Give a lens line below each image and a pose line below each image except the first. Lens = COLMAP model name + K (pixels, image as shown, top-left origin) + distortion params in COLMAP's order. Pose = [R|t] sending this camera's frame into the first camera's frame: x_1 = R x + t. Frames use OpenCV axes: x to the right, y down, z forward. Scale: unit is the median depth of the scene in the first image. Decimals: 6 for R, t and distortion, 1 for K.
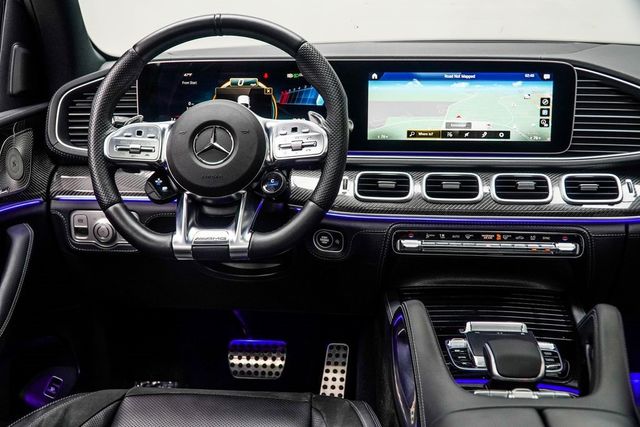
lens RADIAL K [[860.3, 0, 323.4], [0, 860.3, 219.8], [0, 0, 1]] dist [-0.050702, 0.000000]
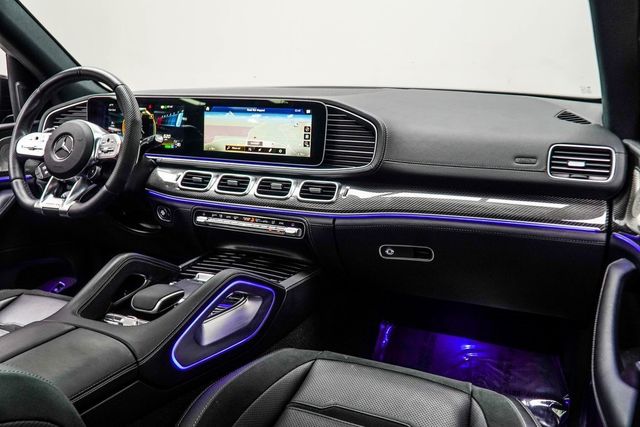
lens RADIAL K [[576.4, 0, 318.2], [0, 576.4, 214.8], [0, 0, 1]] dist [0.025032, 0.002572]
pose [[0.943143, 0.082627, -0.321953, 0.617087], [-0.080204, 0.996561, 0.020808, -0.017509], [0.322565, 0.006197, 0.946527, 0.099406]]
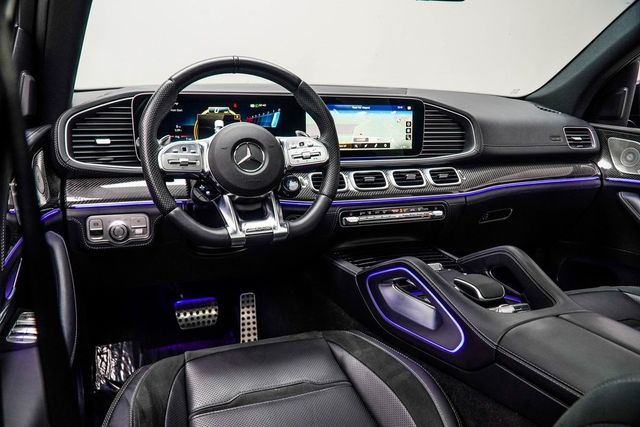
lens RADIAL K [[518.7, 0, 316.6], [0, 518.7, 210.8], [0, 0, 1]] dist [0.012000, -0.014138]
pose [[0.887226, -0.078277, 0.454646, -0.358617], [0.070036, 0.996931, 0.034970, -0.022851], [-0.455988, 0.000815, 0.889985, 0.222718]]
